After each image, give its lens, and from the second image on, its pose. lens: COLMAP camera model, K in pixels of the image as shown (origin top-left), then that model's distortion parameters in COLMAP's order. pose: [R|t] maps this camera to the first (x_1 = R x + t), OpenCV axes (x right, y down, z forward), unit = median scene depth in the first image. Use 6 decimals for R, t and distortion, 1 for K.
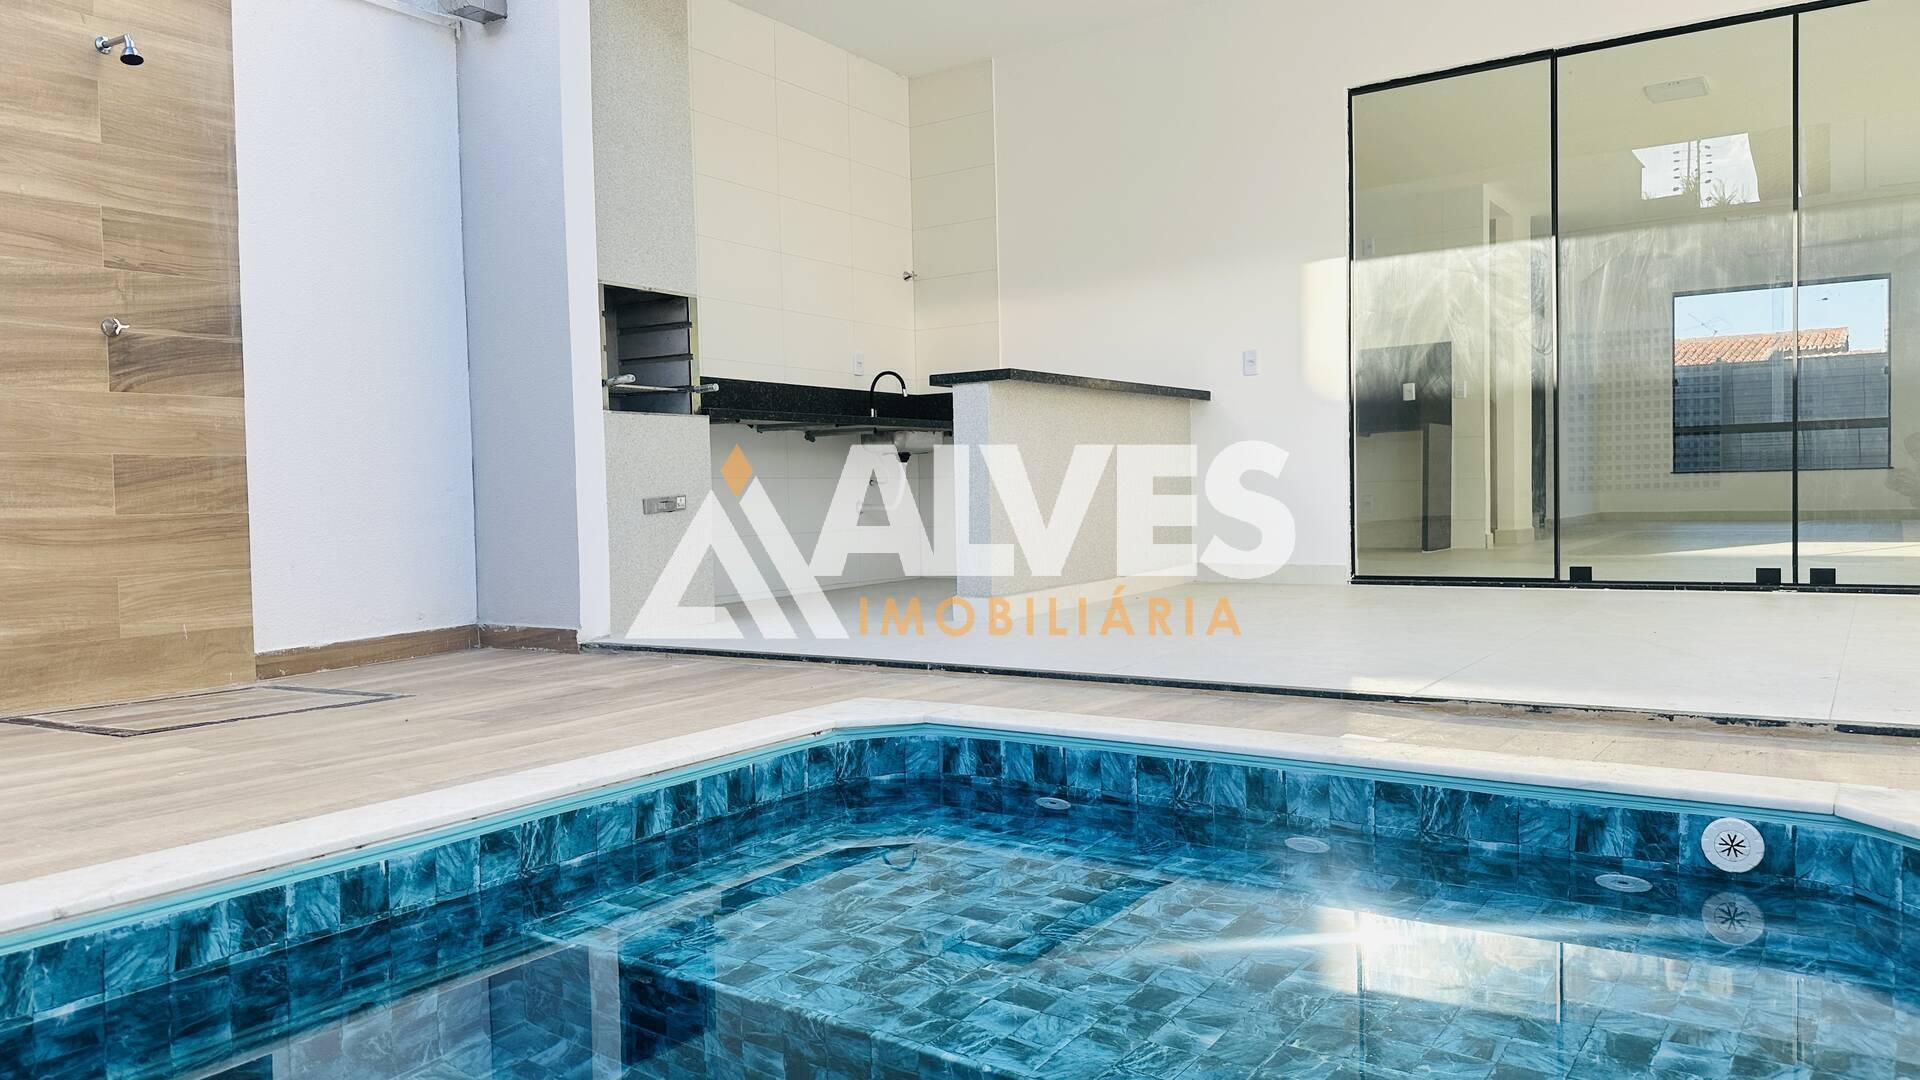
lens RADIAL K [[1346.4, 0, 955.8], [0, 1346.4, 546.2], [0, 0, 1]] dist [0.089859, -0.131514]
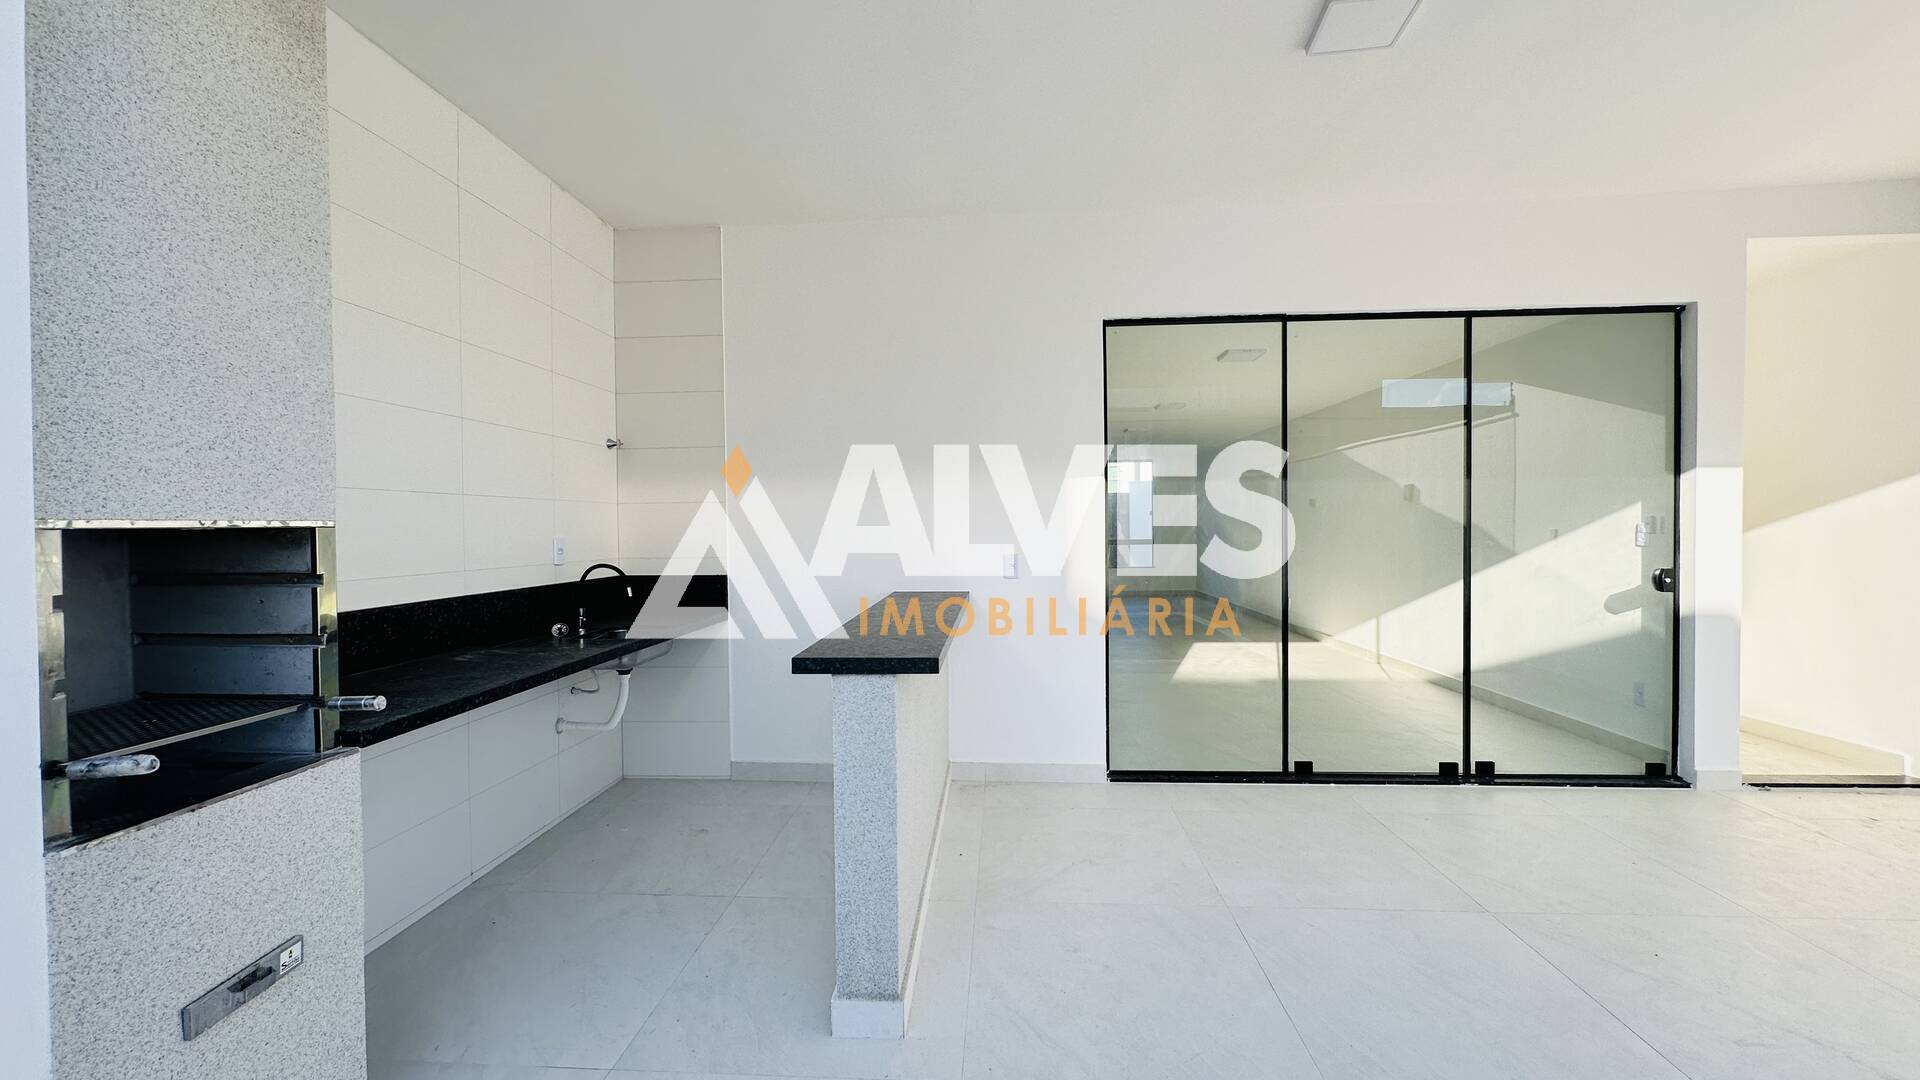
lens RADIAL K [[771.3, 0, 957.5], [0, 771.3, 537.3], [0, 0, 1]] dist [0.000830, 0.000119]
pose [[0.862562, 0.005968, 0.505916, -0.125516], [0.009340, 0.999572, -0.027716, -0.158208], [-0.505864, 0.028632, 0.862138, 0.576596]]
